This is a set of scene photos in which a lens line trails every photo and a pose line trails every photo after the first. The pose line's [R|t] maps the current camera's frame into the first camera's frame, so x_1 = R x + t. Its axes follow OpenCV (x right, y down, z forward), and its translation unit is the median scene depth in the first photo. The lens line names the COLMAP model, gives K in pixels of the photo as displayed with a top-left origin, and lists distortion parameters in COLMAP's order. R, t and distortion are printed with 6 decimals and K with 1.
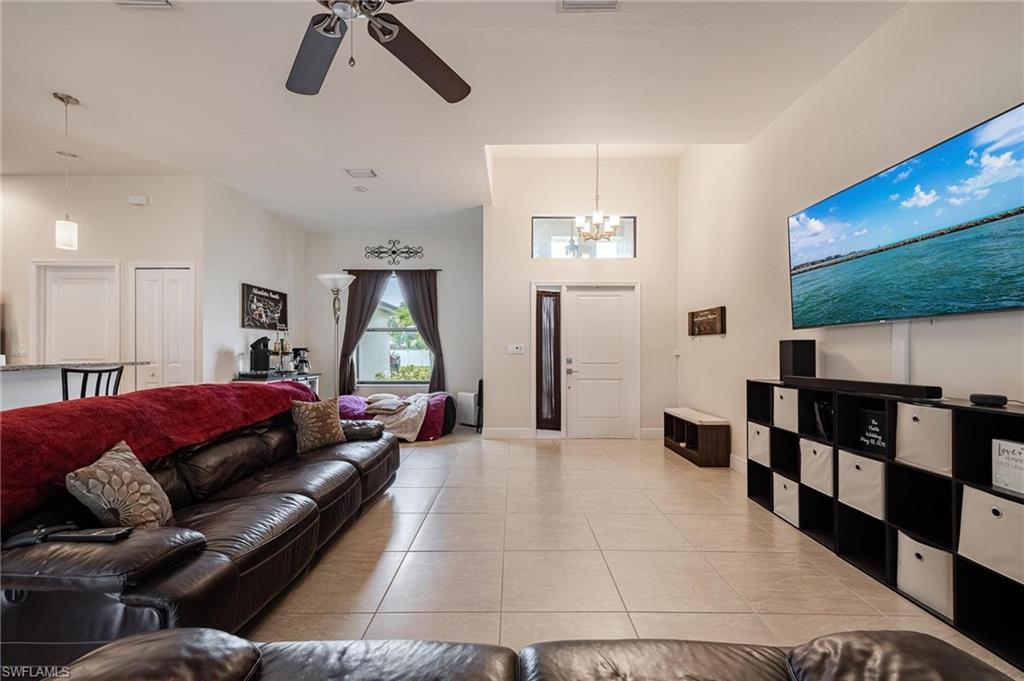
lens RADIAL K [[413.2, 0, 513.3], [0, 413.2, 349.7], [0, 0, 1]] dist [0.004458, 0.000091]
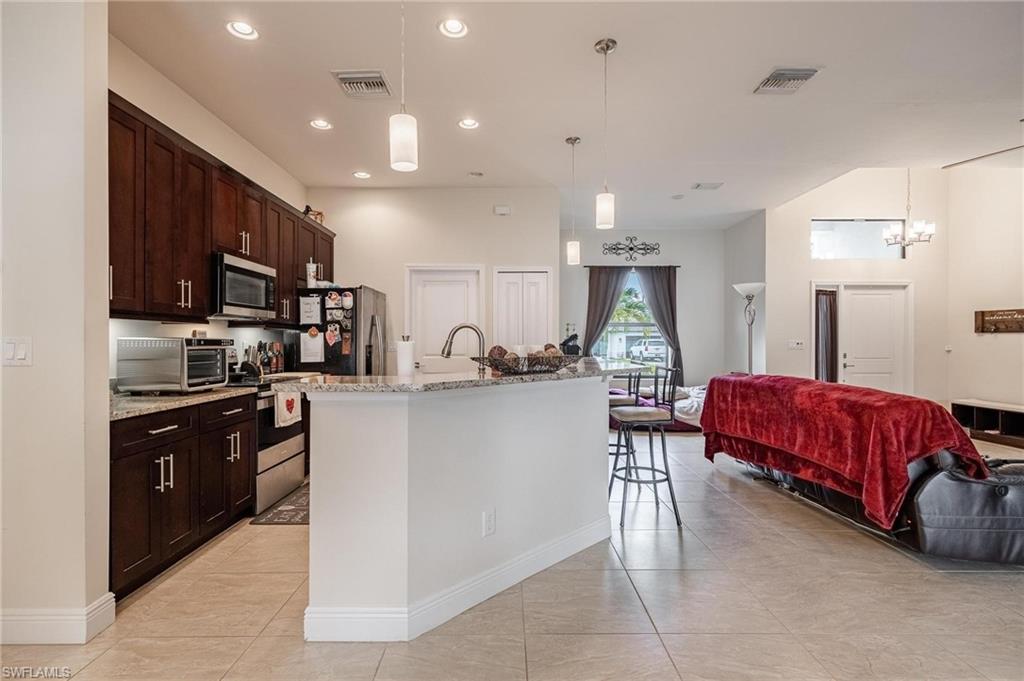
lens RADIAL K [[472.8, 0, 506.2], [0, 472.8, 343.5], [0, 0, 1]] dist [-0.017118, 0.002874]
pose [[0.999935, 0.001501, -0.011297, -0.873740], [-0.001412, 0.999968, 0.007902, -0.015811], [0.011309, -0.007886, 0.999905, -0.256702]]
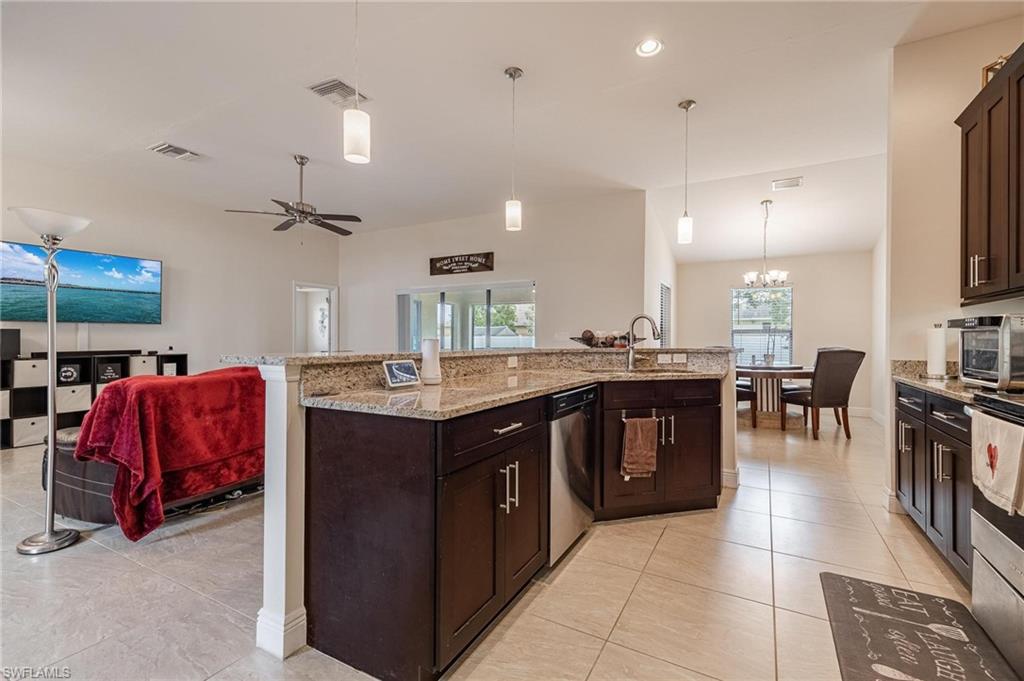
lens RADIAL K [[446.4, 0, 522.1], [0, 446.4, 335.6], [0, 0, 1]] dist [0.014982, -0.006090]
pose [[-0.878360, 0.002803, 0.477992, -1.102215], [-0.003326, 0.999923, -0.011975, 0.009347], [-0.477989, -0.012108, -0.878282, 1.008018]]
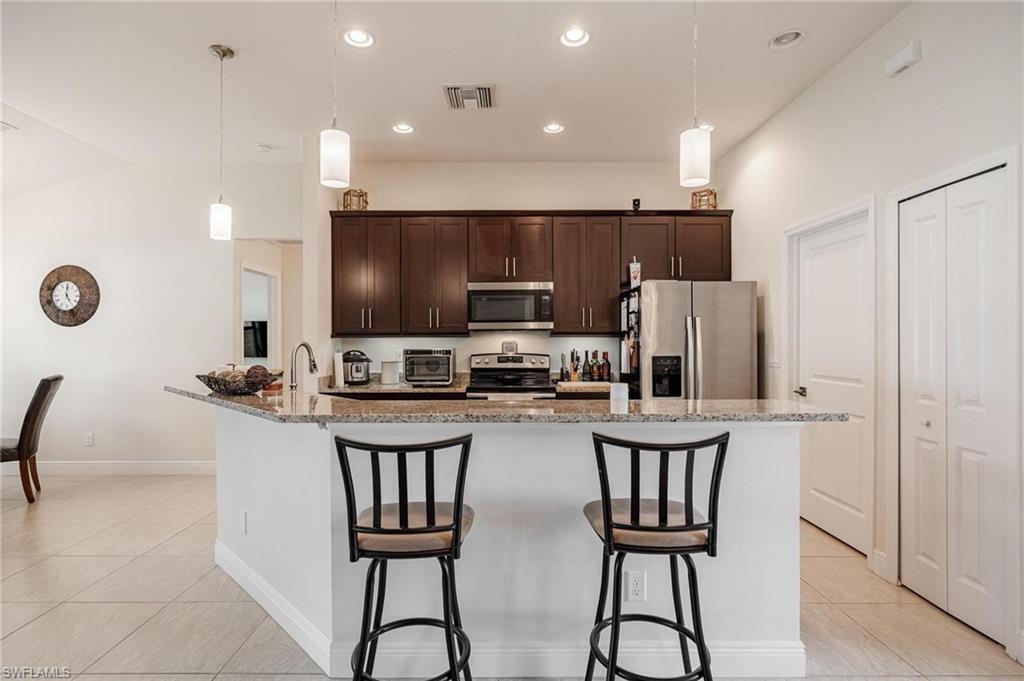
lens RADIAL K [[508.3, 0, 498.6], [0, 508.3, 340.9], [0, 0, 1]] dist [-0.001587, -0.000832]
pose [[-0.005926, 0.005460, -0.999968, -0.304442], [0.006104, 0.999967, 0.005424, -0.037117], [0.999964, -0.006071, -0.005959, 0.526924]]
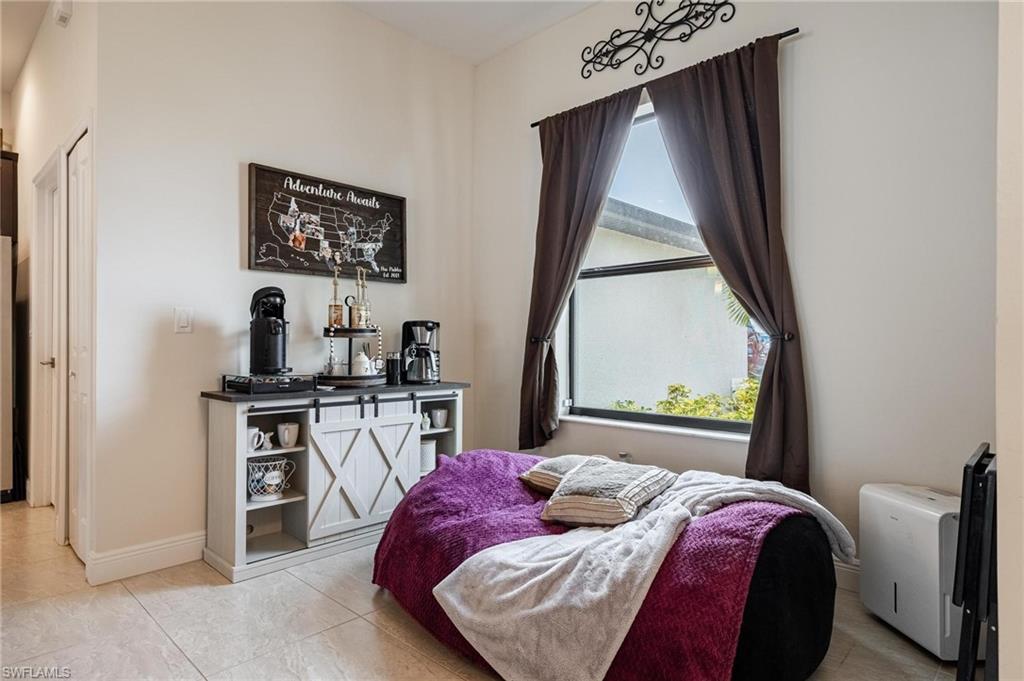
lens RADIAL K [[575.6, 0, 515.1], [0, 575.6, 340.9], [0, 0, 1]] dist [0.019477, 0.000625]
pose [[0.719575, -0.005559, -0.694393, -0.059384], [0.001982, 0.999980, -0.005952, 0.026170], [0.694412, 0.002906, 0.719571, 0.871081]]
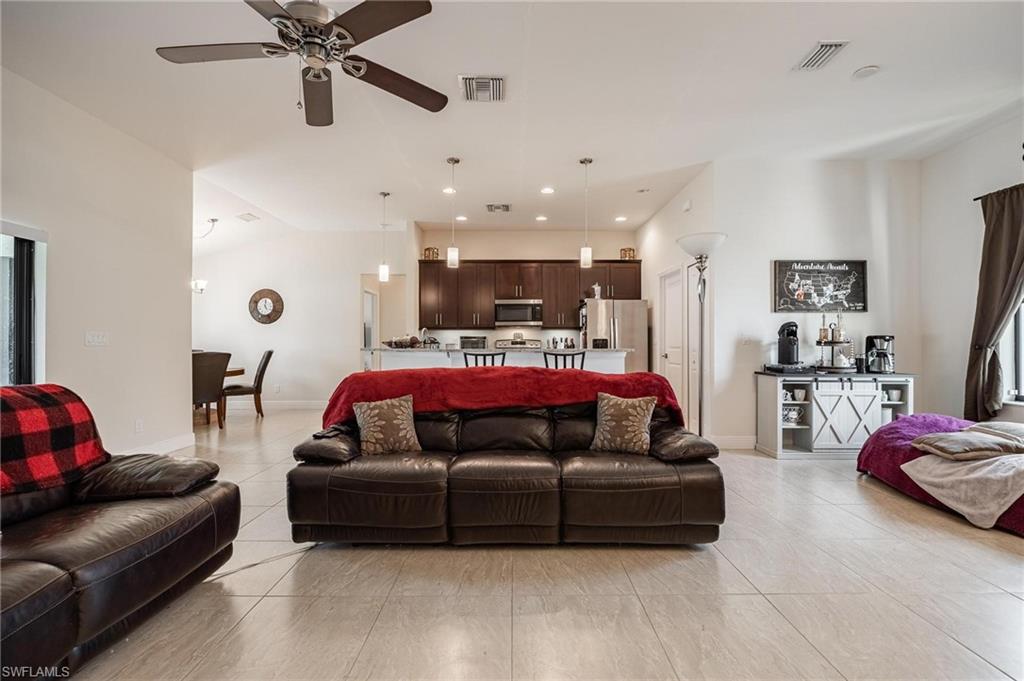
lens RADIAL K [[453.4, 0, 512.2], [0, 453.4, 339.9], [0, 0, 1]] dist [-0.006376, 0.000681]
pose [[0.001218, -0.007001, -0.999975, 0.317692], [0.003853, 0.999968, -0.006996, 0.008390], [0.999992, -0.003845, 0.001245, 0.519297]]
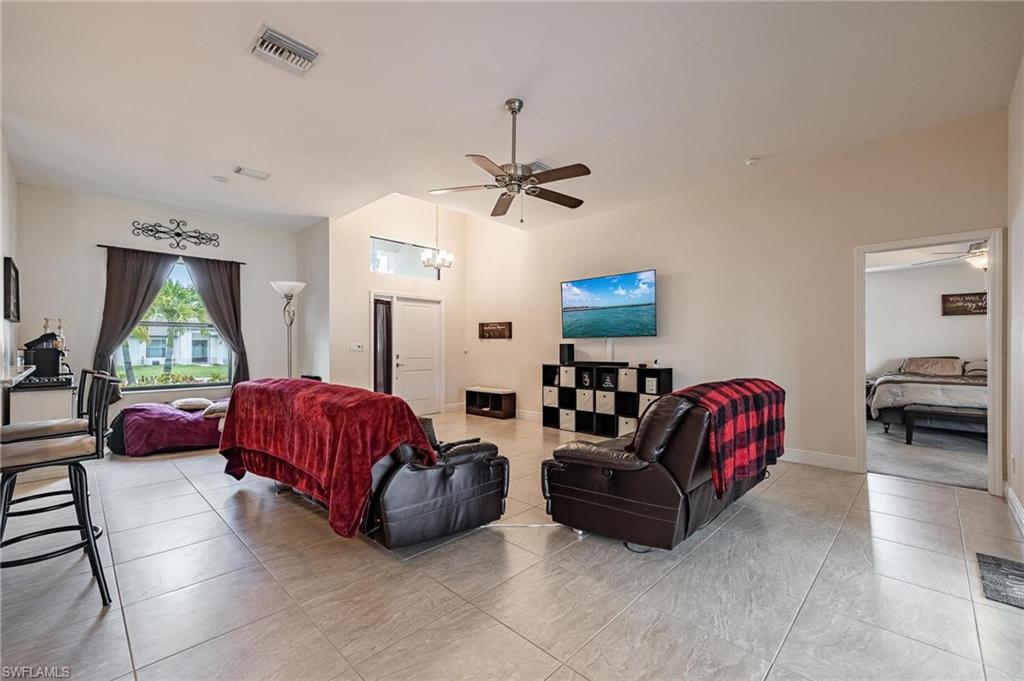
lens RADIAL K [[413.2, 0, 515.1], [0, 413.2, 347.5], [0, 0, 1]] dist [0.004458, 0.000091]
pose [[0.690501, -0.001517, 0.723330, -0.641318], [-0.001817, 0.999991, 0.003831, -0.007923], [-0.723329, -0.003960, 0.690492, -0.153654]]
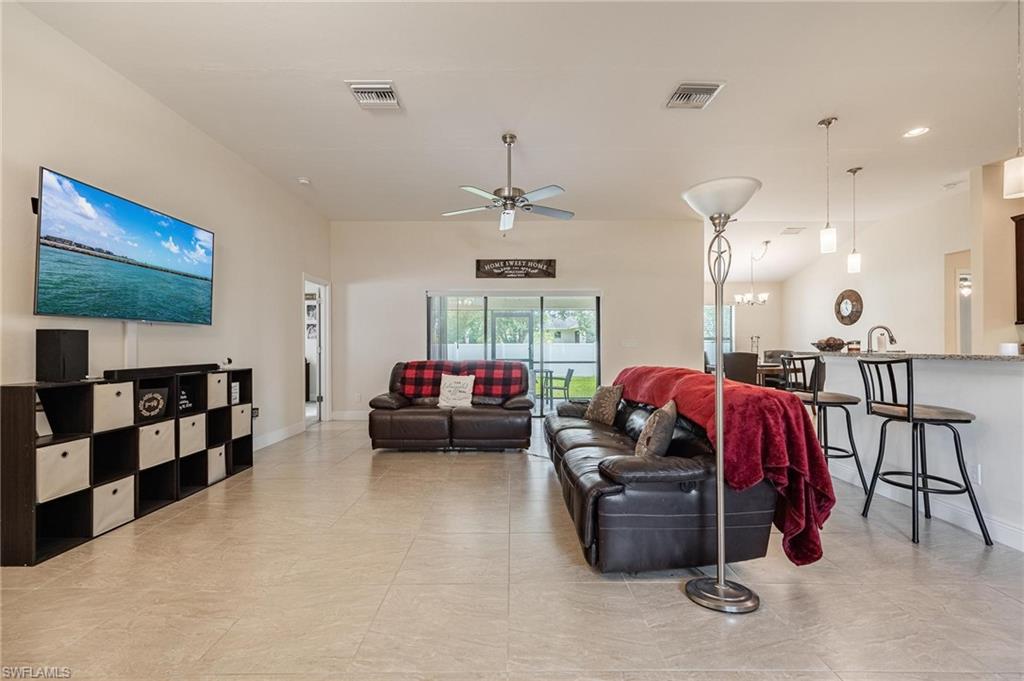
lens RADIAL K [[433.5, 0, 509.6], [0, 433.5, 343.7], [0, 0, 1]] dist [0.006229, -0.000503]
pose [[-0.999989, 0.004560, 0.001124, -0.134306], [0.004549, 0.999939, -0.010056, 0.011658], [-0.001170, -0.010051, -0.999949, 1.220333]]
